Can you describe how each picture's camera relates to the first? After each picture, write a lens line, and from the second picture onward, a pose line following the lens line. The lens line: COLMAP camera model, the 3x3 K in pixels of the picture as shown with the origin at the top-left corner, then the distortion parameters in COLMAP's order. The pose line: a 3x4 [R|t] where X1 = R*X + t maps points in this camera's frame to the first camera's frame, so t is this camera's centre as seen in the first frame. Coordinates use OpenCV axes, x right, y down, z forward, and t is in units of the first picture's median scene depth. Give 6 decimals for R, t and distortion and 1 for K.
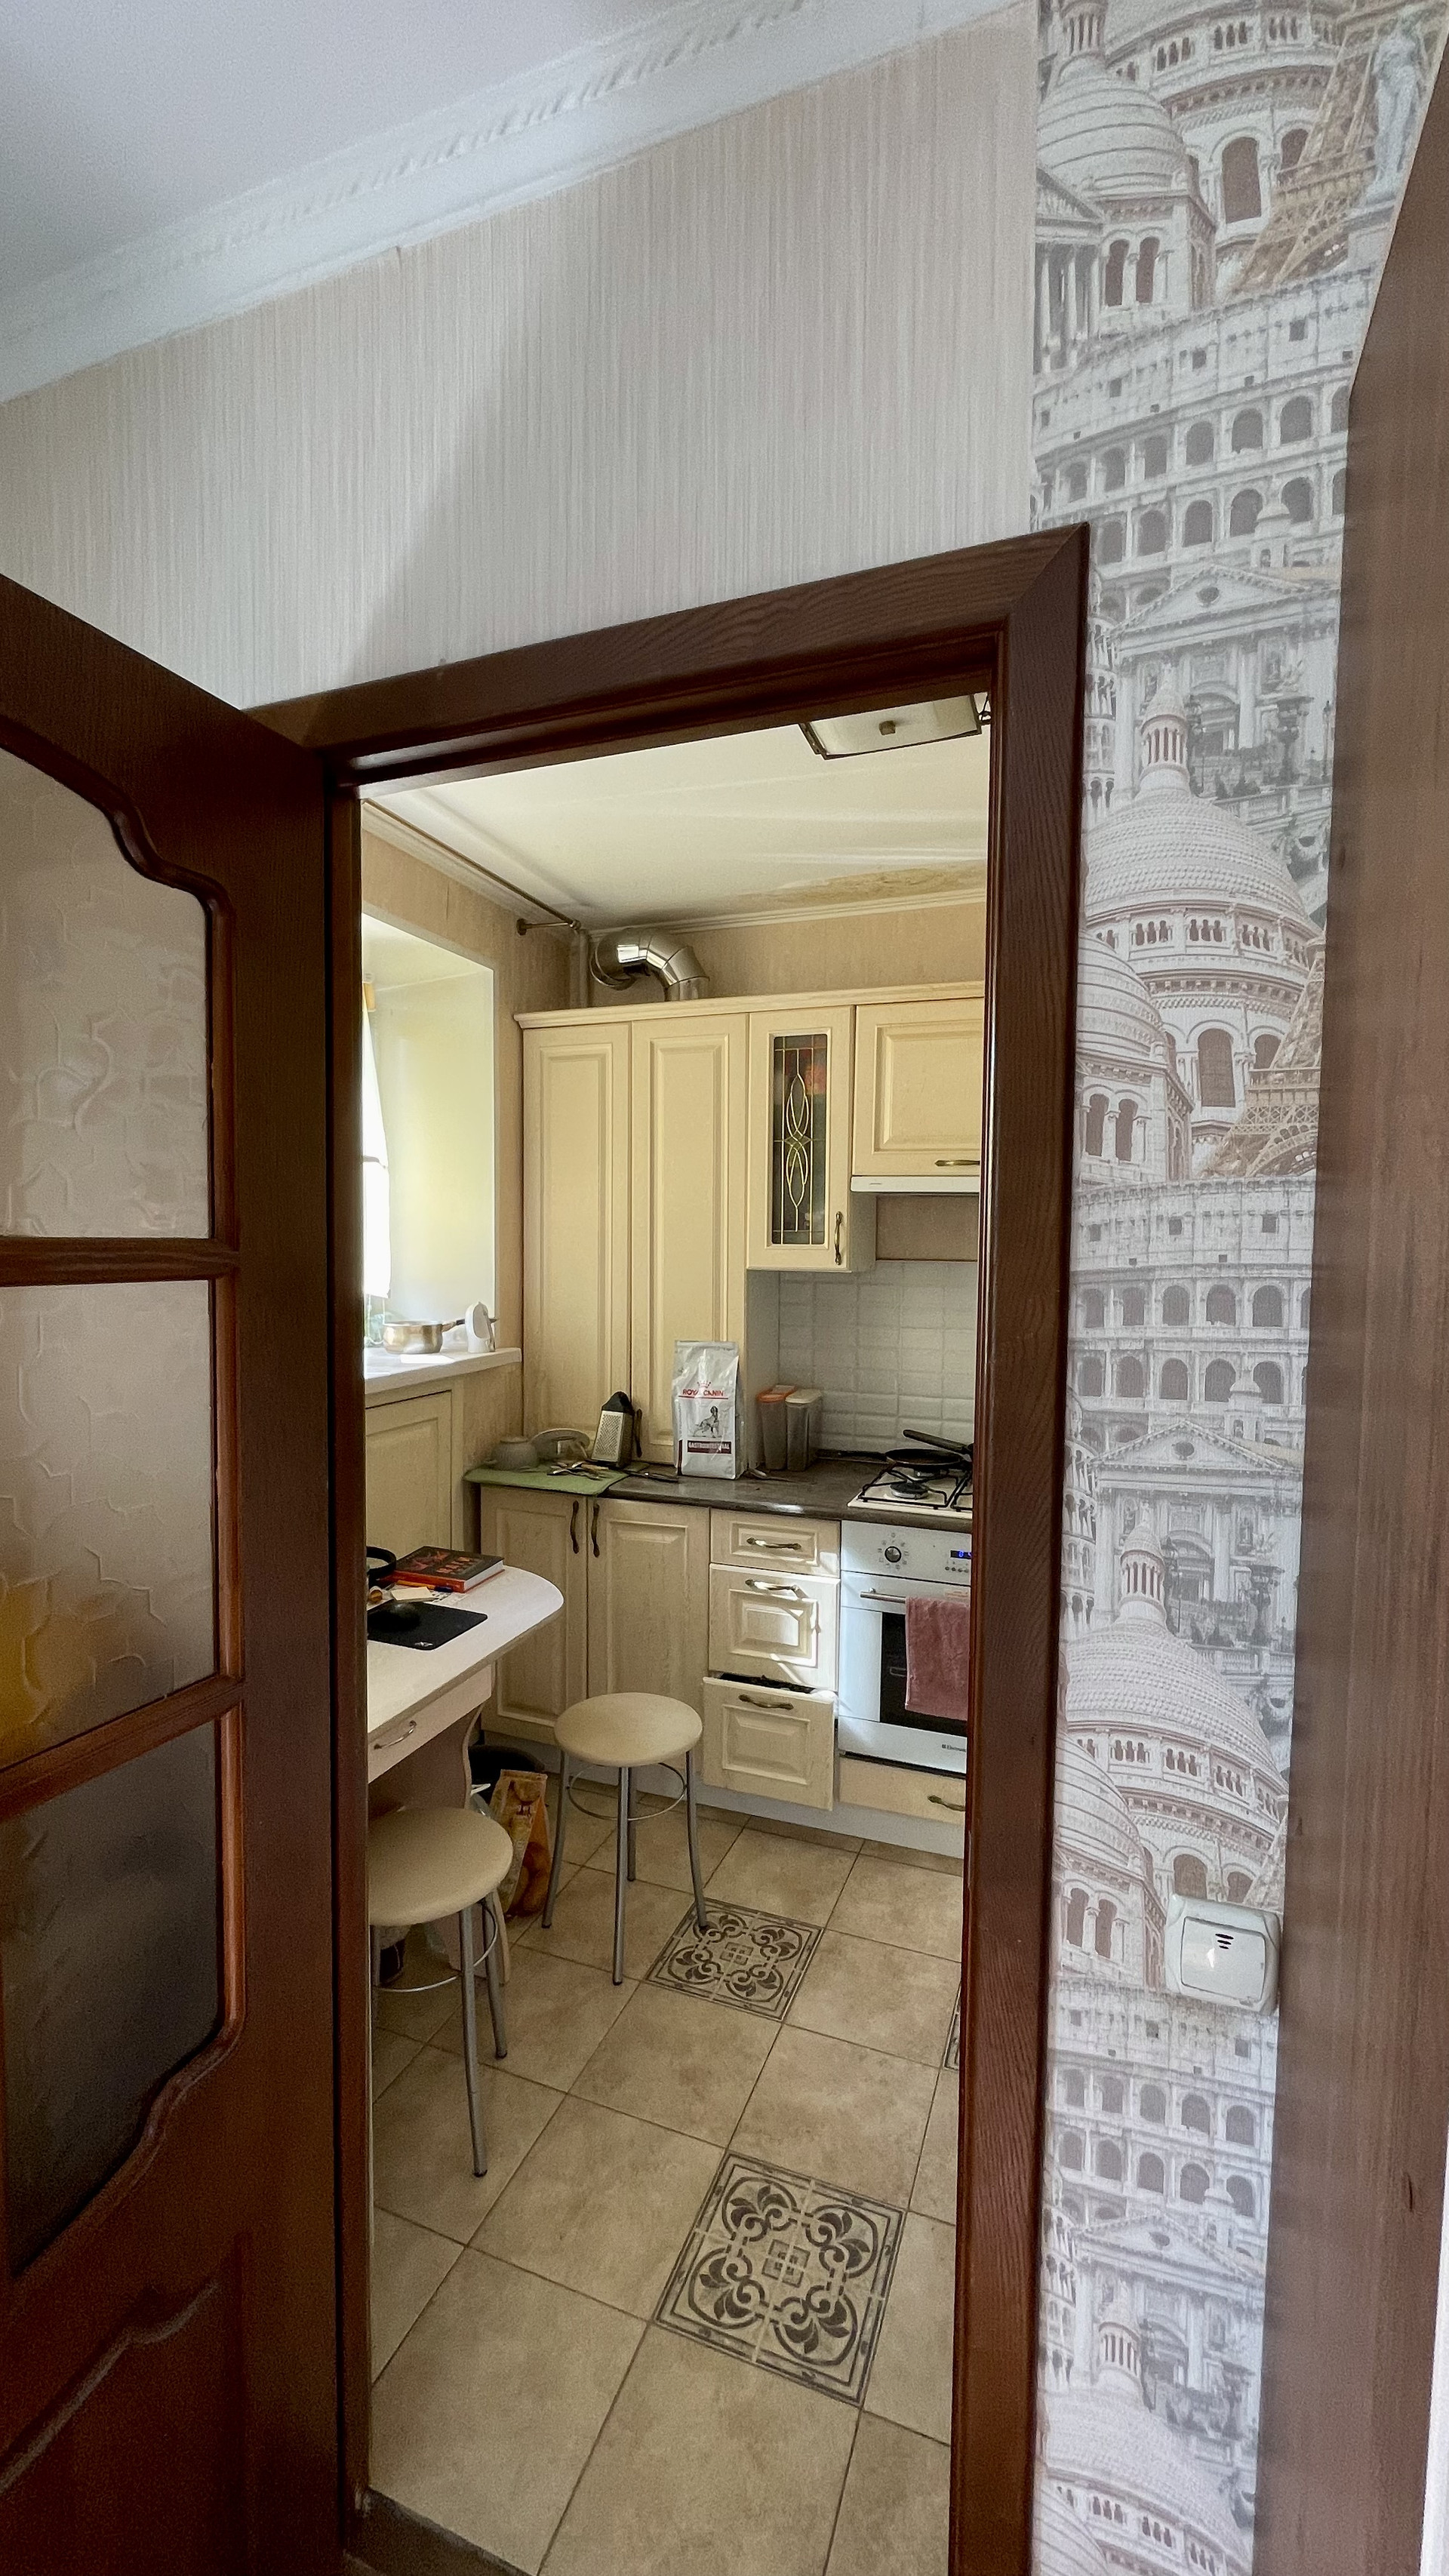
lens RADIAL K [[1046.1, 0, 711.0], [0, 1046.1, 1281.1], [0, 0, 1]] dist [-0.004419, -0.000506]
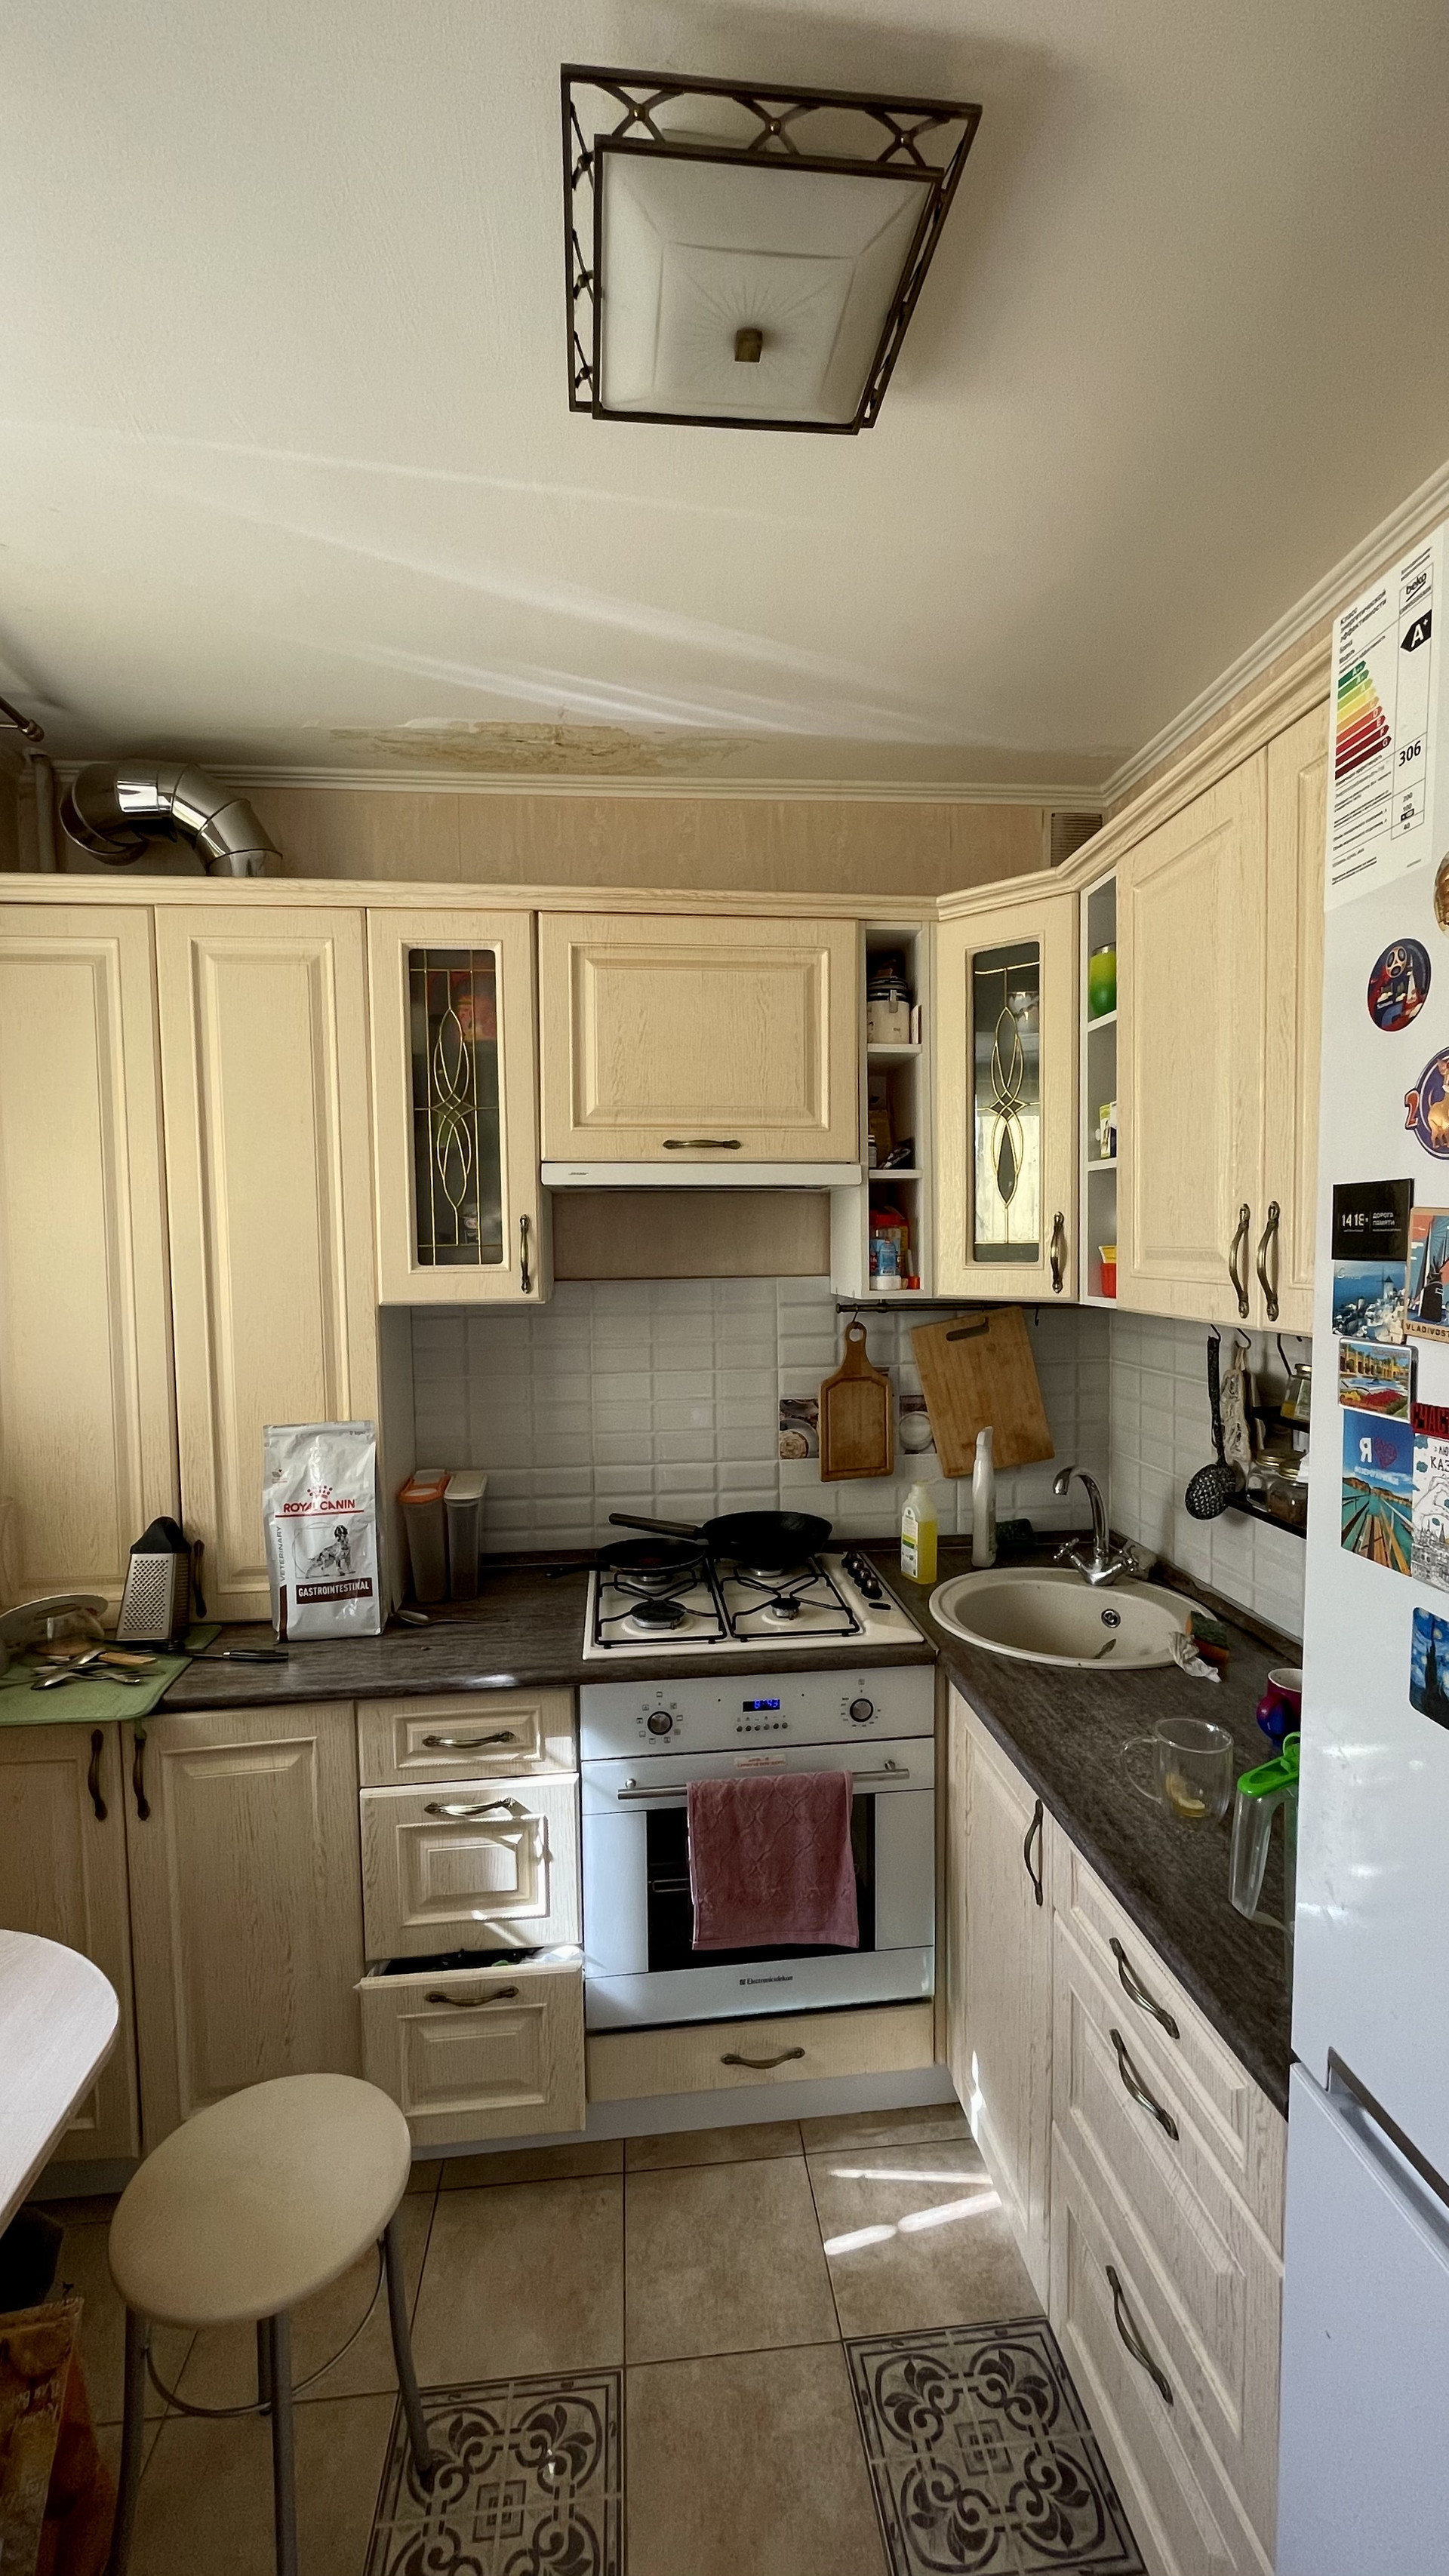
lens RADIAL K [[1046.2, 0, 709.2], [0, 1046.2, 1280.6], [0, 0, 1]] dist [-0.004419, -0.000506]
pose [[0.887156, -0.043072, 0.459455, -0.090966], [0.041751, 0.999043, 0.013040, -0.029586], [-0.459577, 0.007615, 0.888105, 0.369158]]
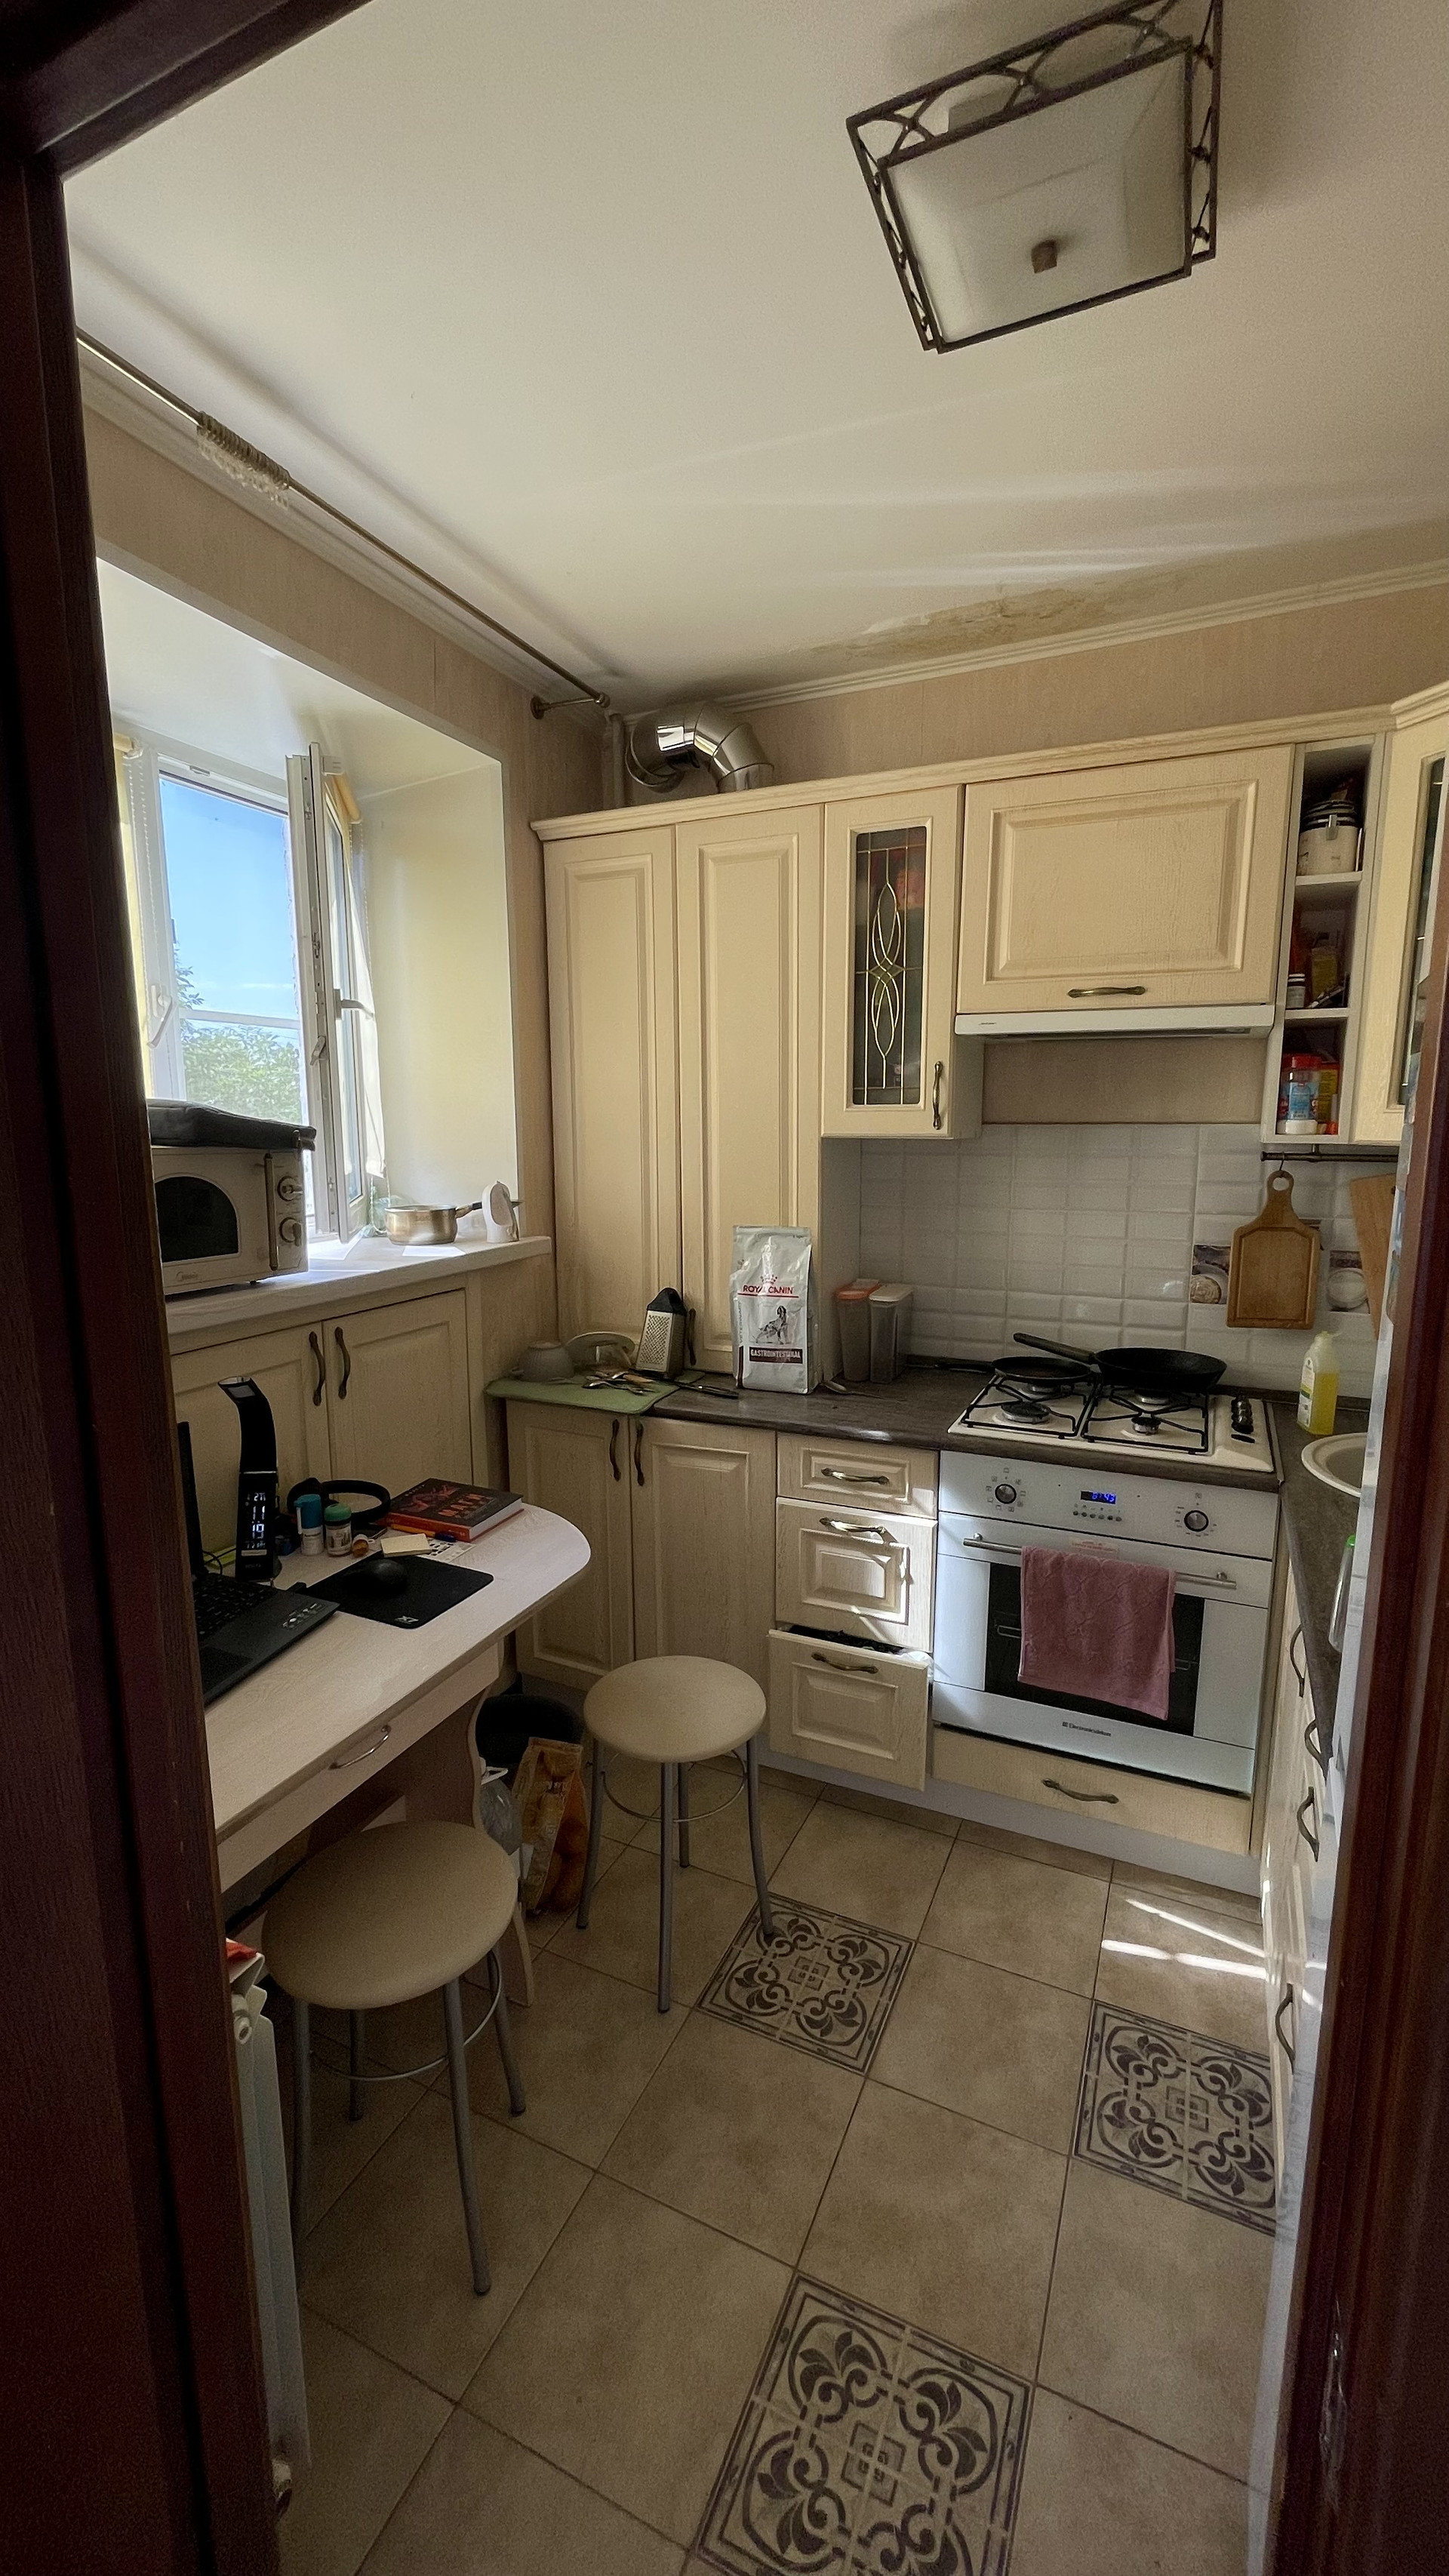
lens RADIAL K [[1046.1, 0, 719.6], [0, 1046.1, 1282.4], [0, 0, 1]] dist [-0.004419, -0.000506]
pose [[0.998019, -0.003912, -0.062792, 0.006890], [0.011129, 0.993305, 0.114988, 0.007139], [0.061922, -0.115459, 0.991380, 0.206410]]
